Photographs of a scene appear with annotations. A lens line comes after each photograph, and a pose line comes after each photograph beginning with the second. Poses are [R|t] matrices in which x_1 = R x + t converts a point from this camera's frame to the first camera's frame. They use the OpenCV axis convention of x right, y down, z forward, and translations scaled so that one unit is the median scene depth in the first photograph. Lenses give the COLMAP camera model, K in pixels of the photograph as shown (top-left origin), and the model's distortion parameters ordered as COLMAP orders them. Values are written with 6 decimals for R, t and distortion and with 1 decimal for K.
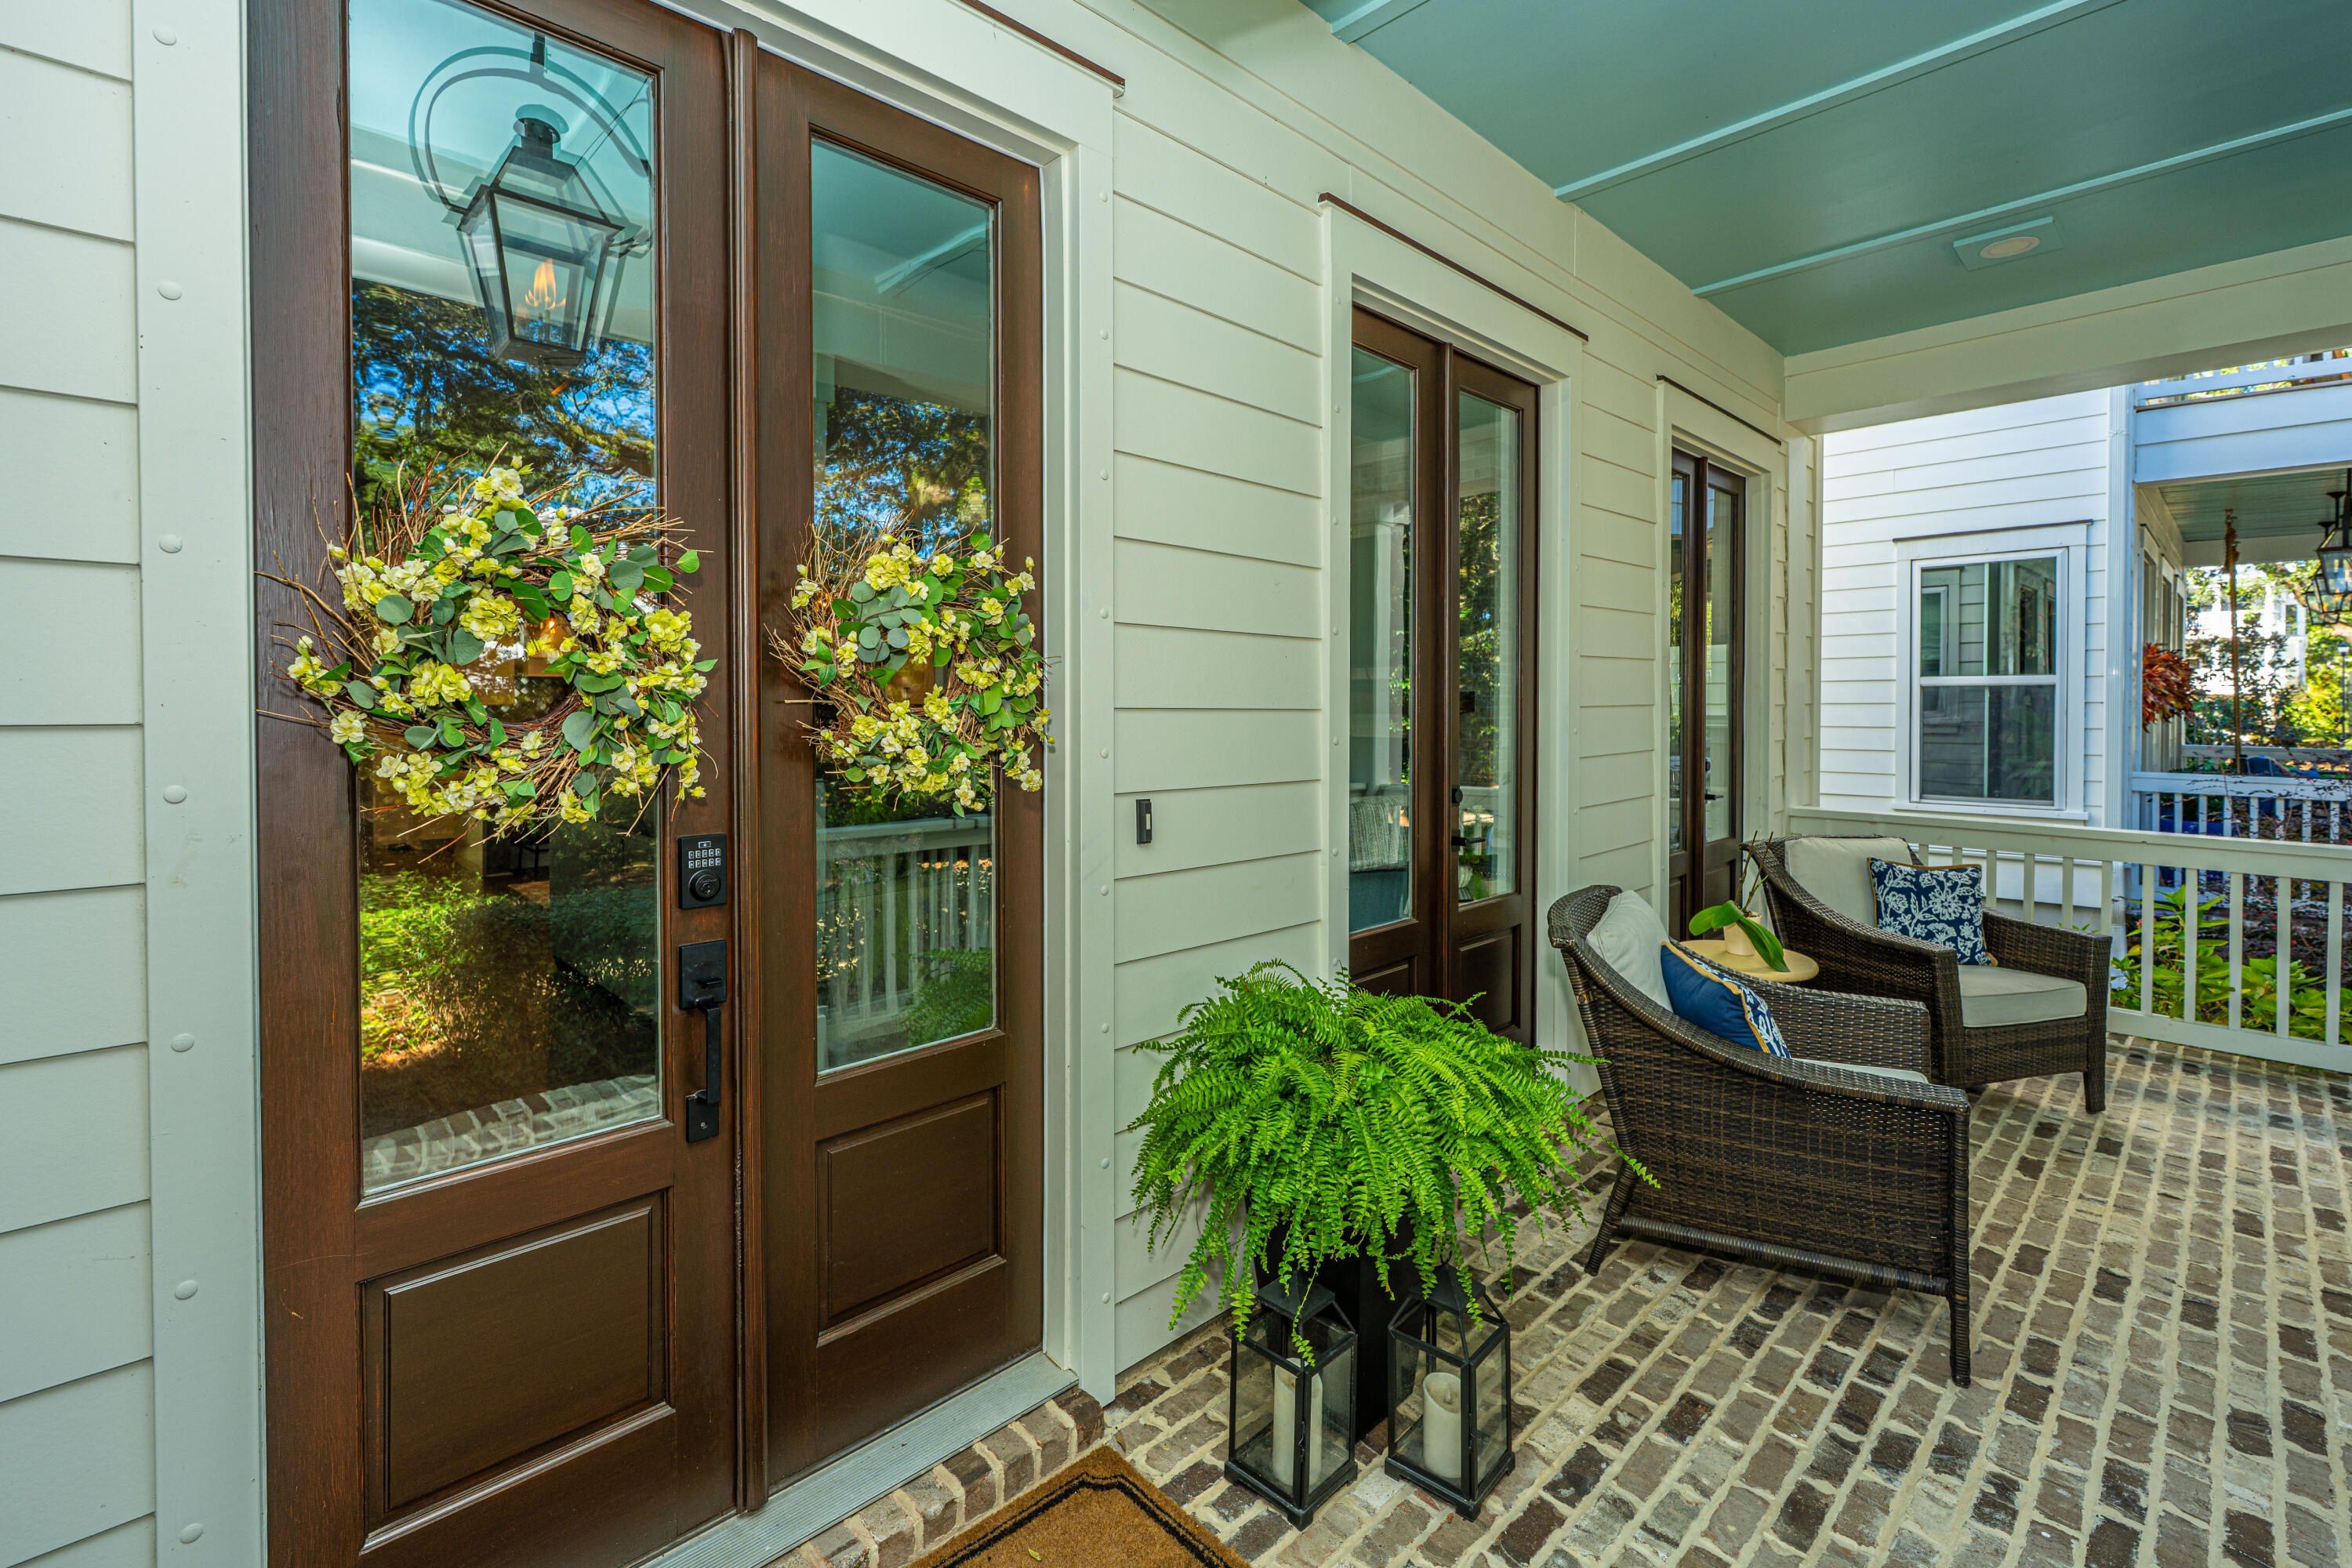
lens RADIAL K [[1009.1, 0, 1098.5], [0, 1009.1, 713.9], [0, 0, 1]] dist [0.002992, -0.001025]
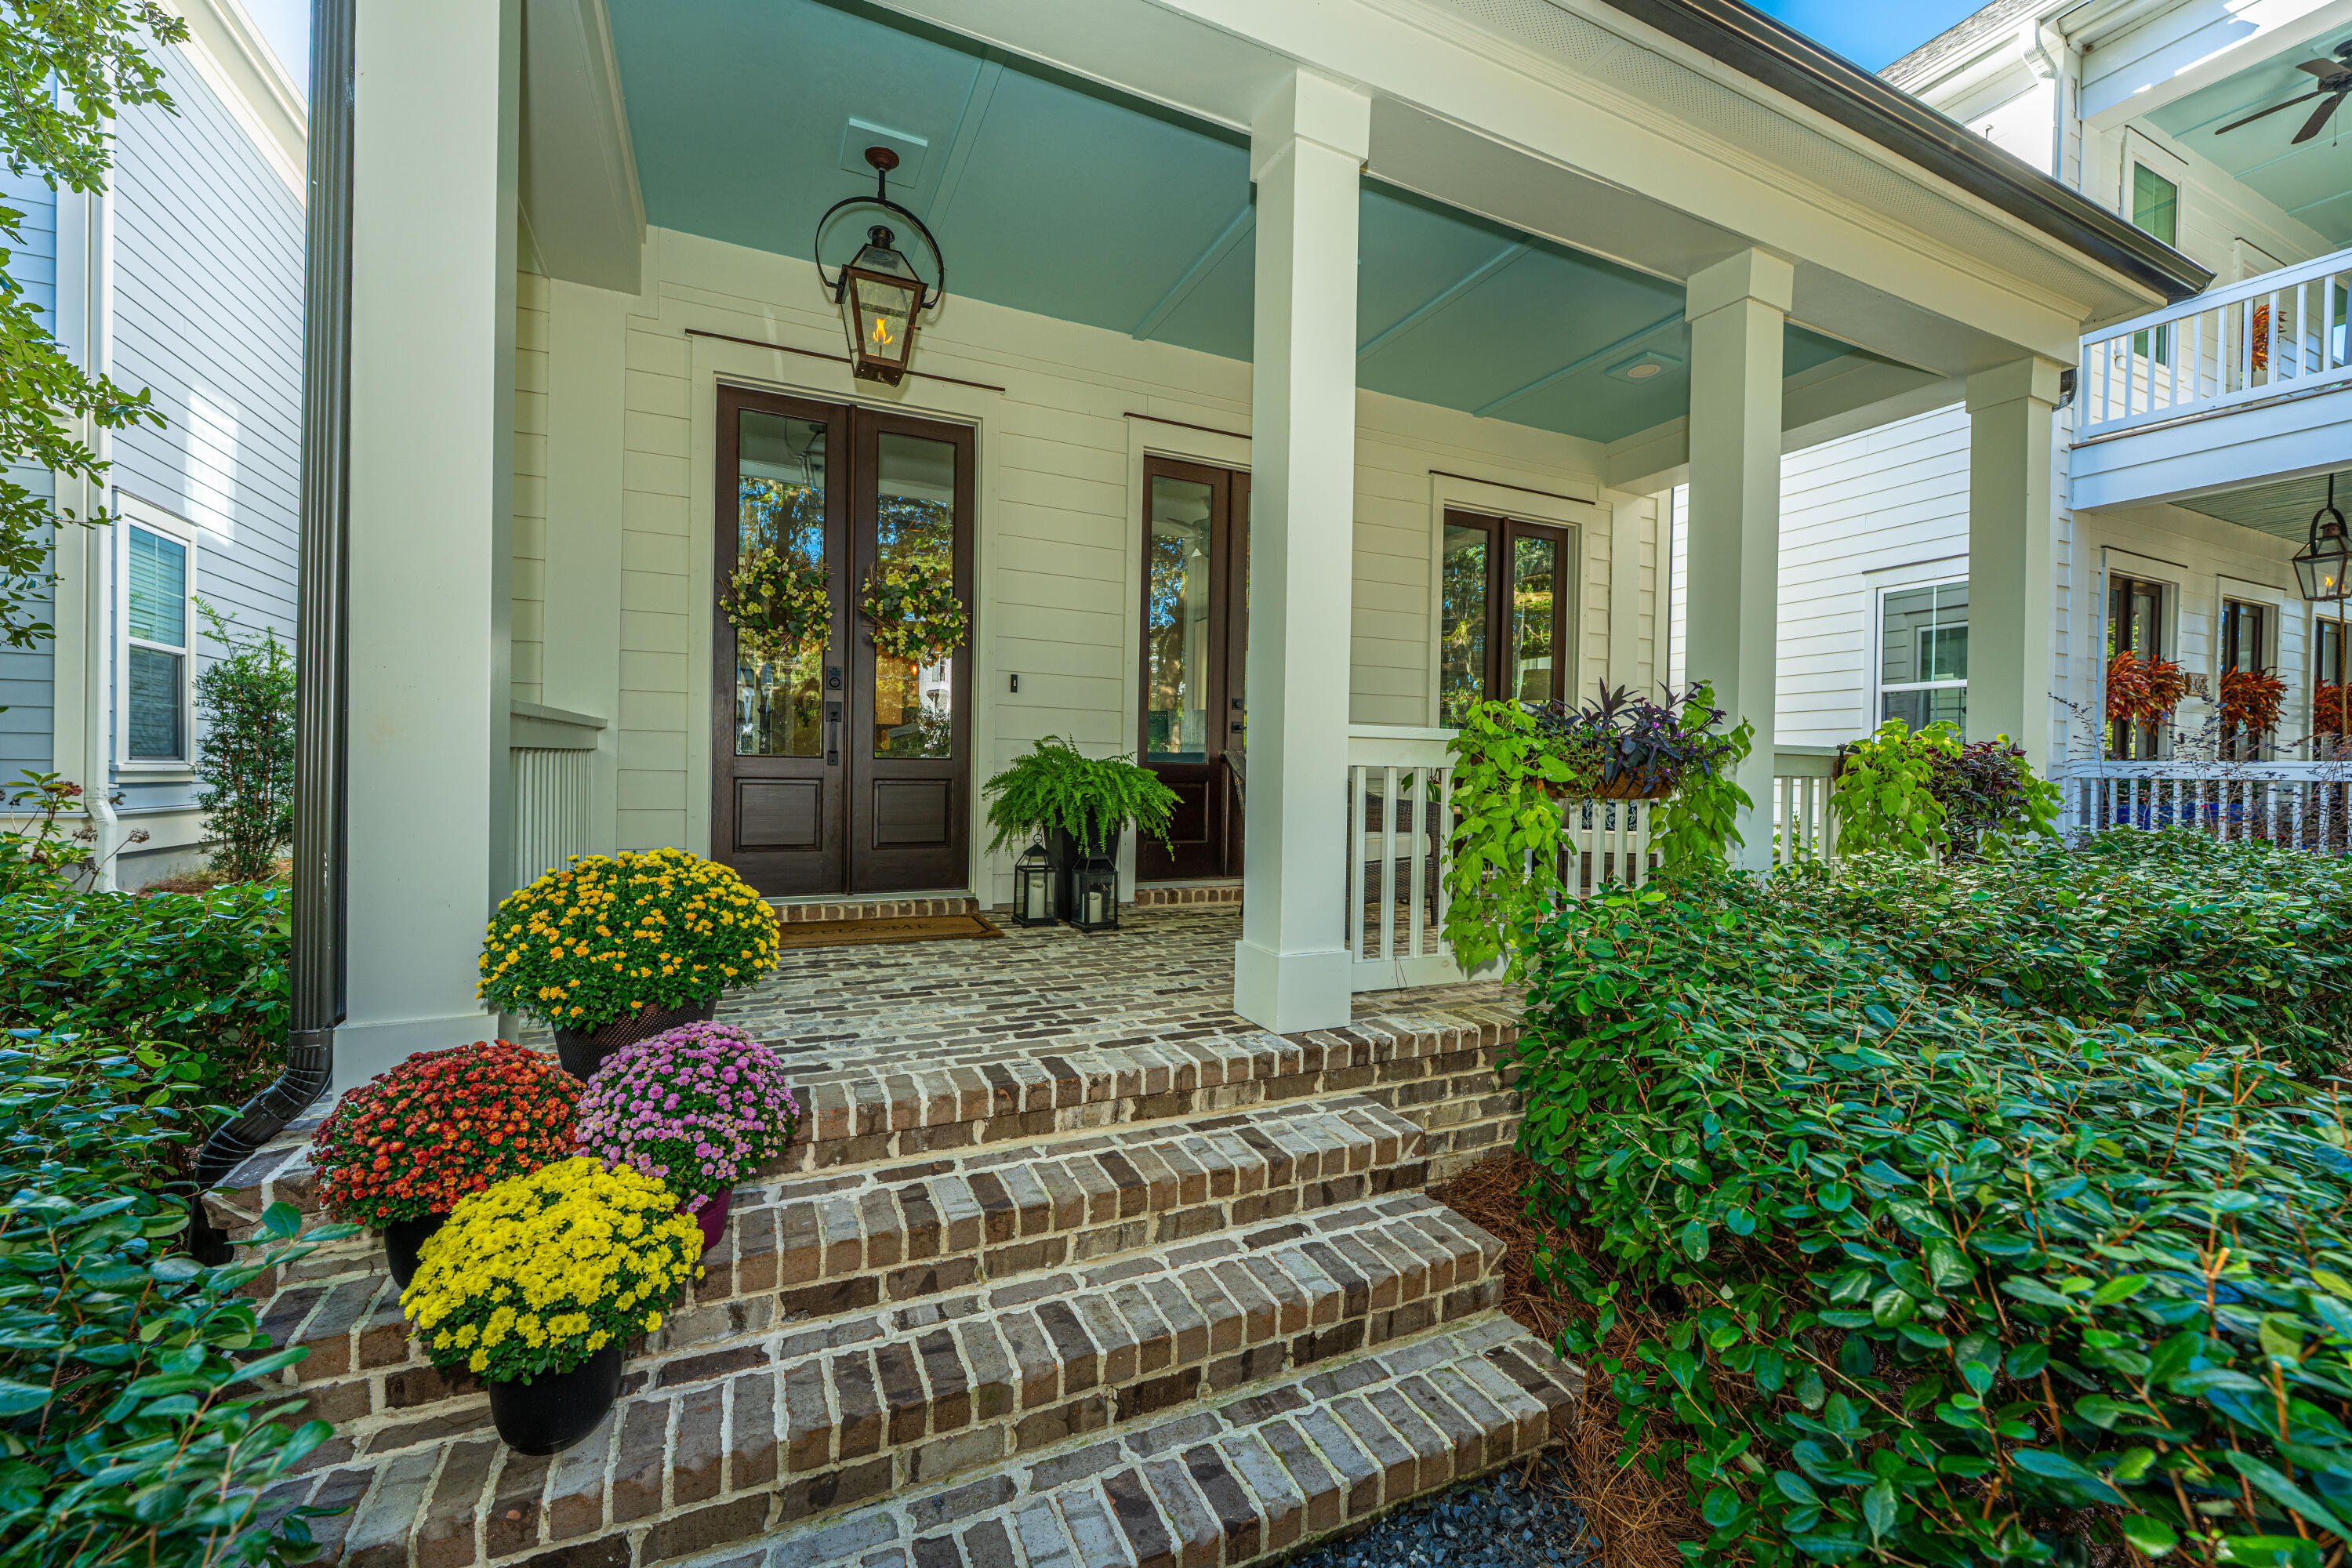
lens RADIAL K [[960.1, 0, 1160.6], [0, 960.1, 771.7], [0, 0, 1]] dist [-0.000557, 0.000237]
pose [[0.950760, 0.026557, -0.308787, 1.171209], [-0.030986, 0.999475, -0.009446, 0.349213], [0.308374, 0.018549, 0.951084, -1.176849]]
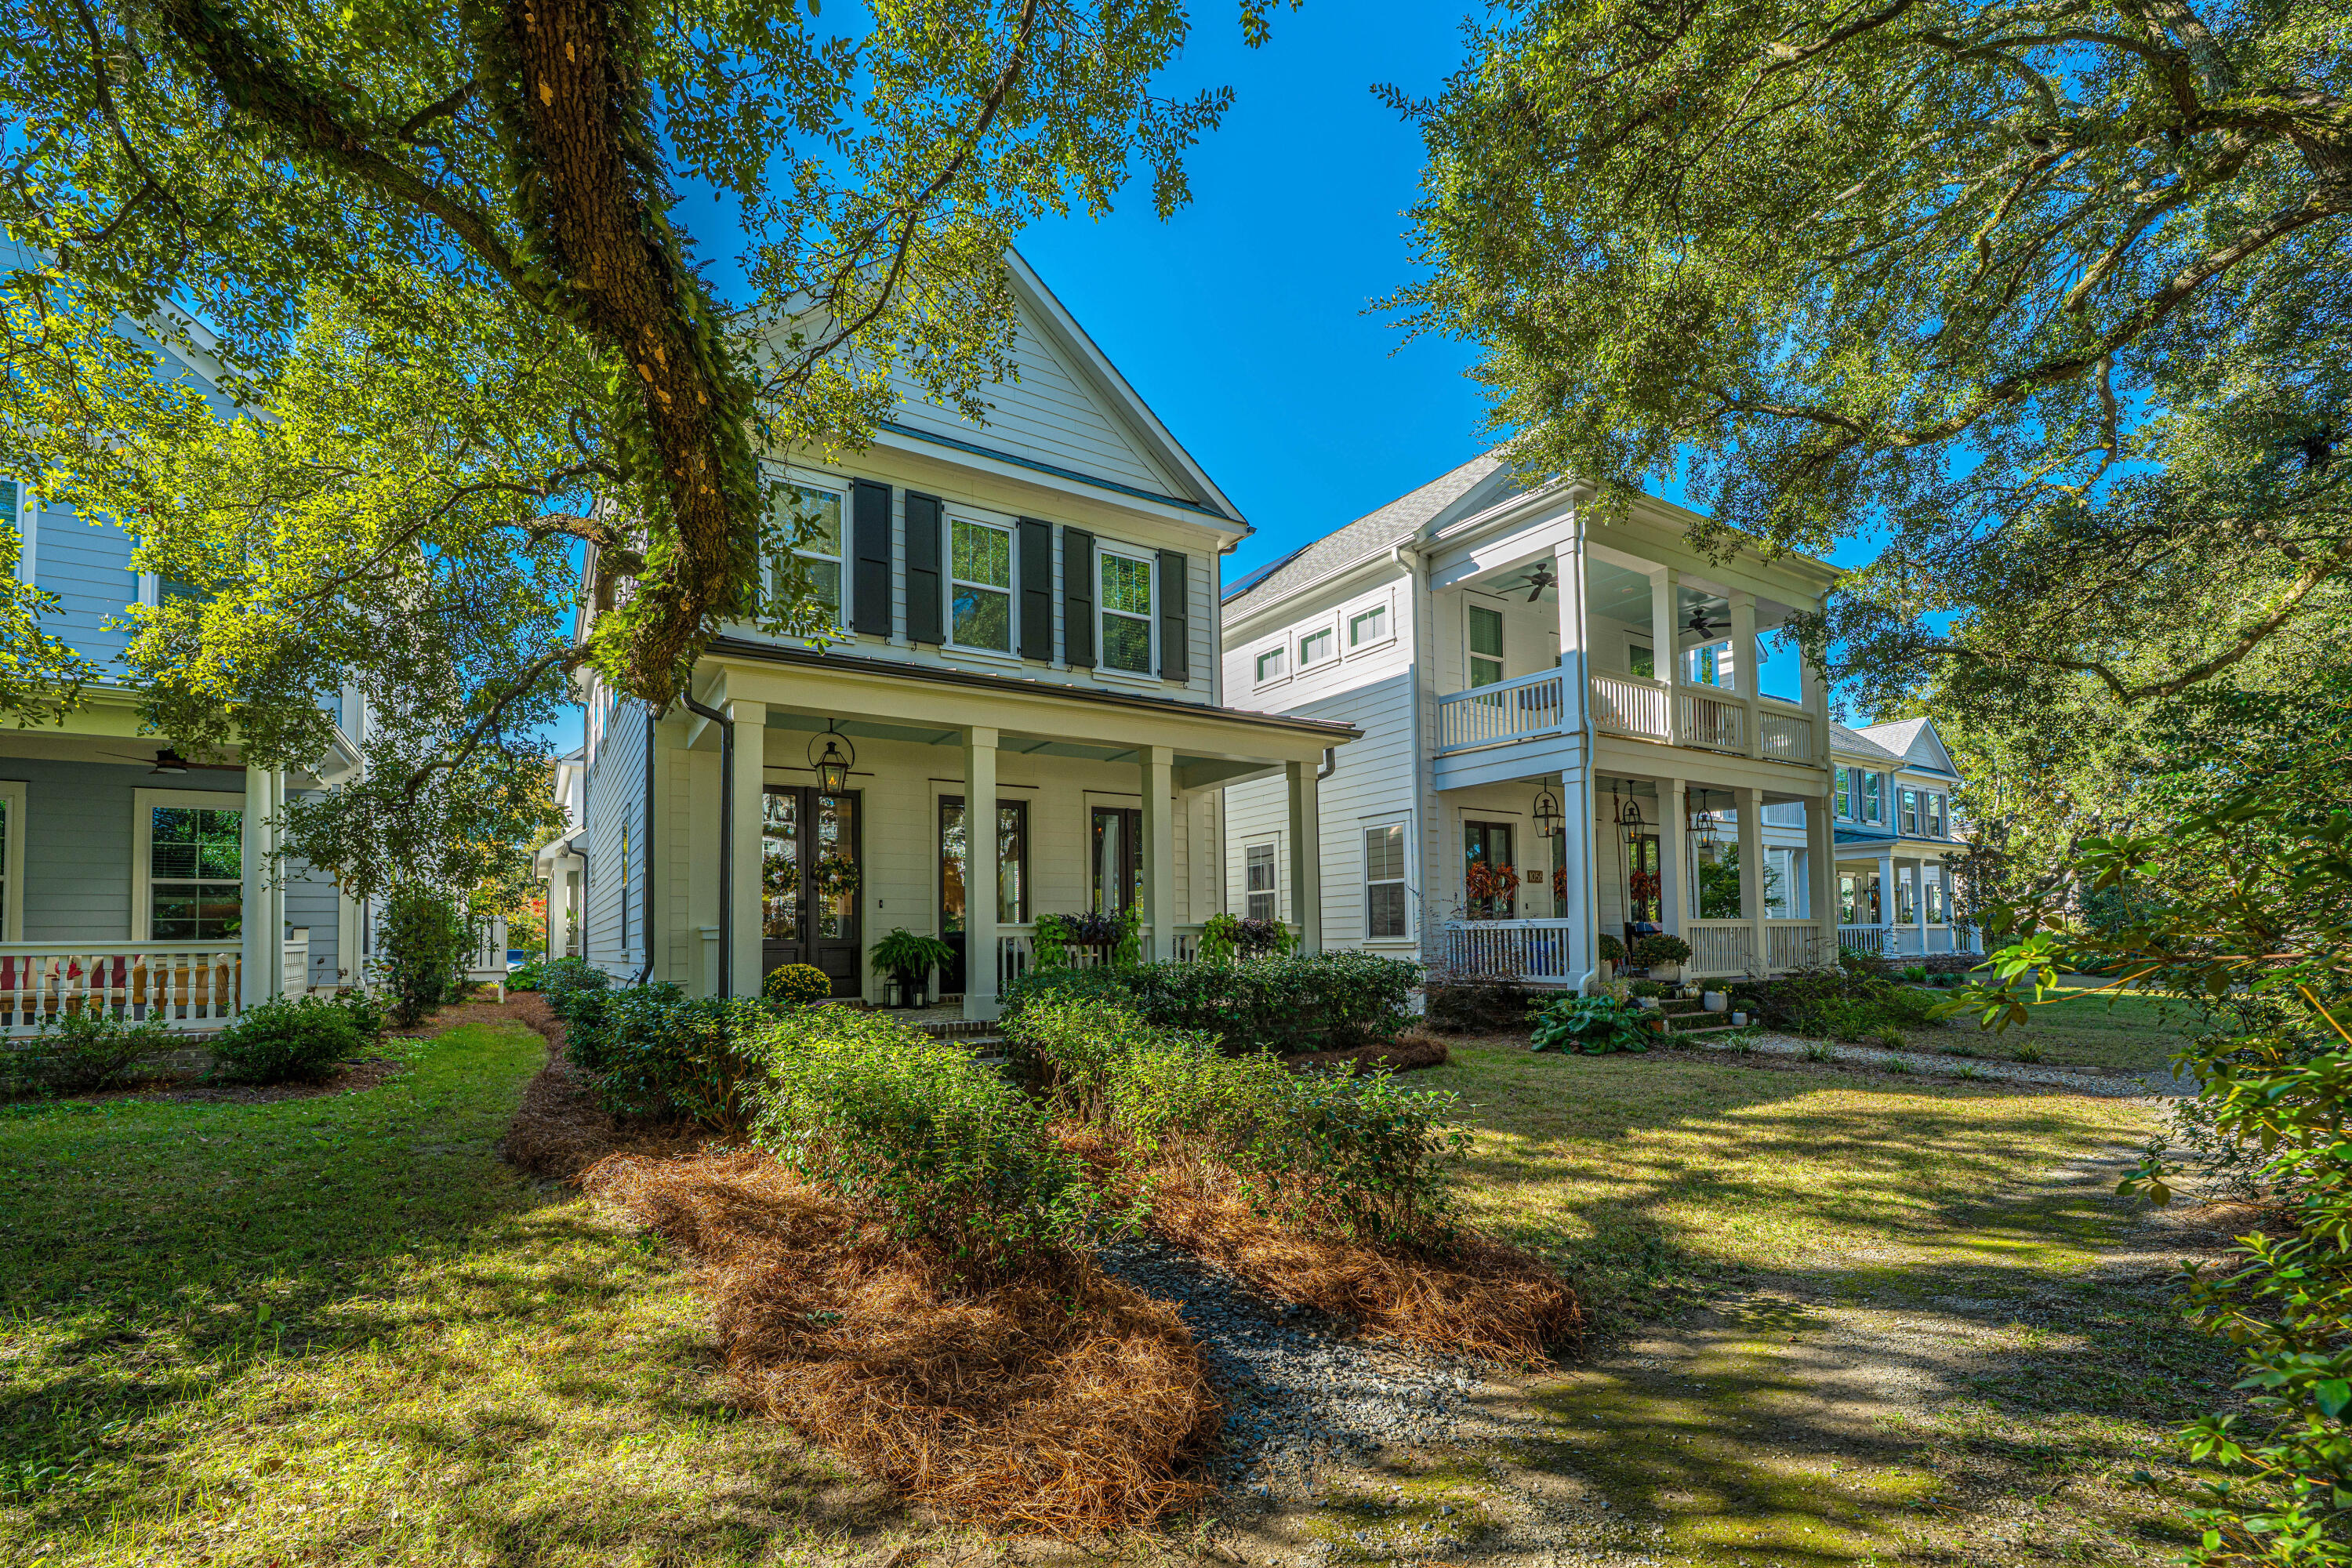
lens RADIAL K [[1009.1, 0, 1133.5], [0, 1009.1, 907.7], [0, 0, 1]] dist [0.002992, -0.001025]
pose [[0.984574, -0.012014, -0.174556, 2.521181], [0.003143, 0.998693, -0.051007, 0.434024], [0.174941, 0.049672, 0.983325, -4.464259]]
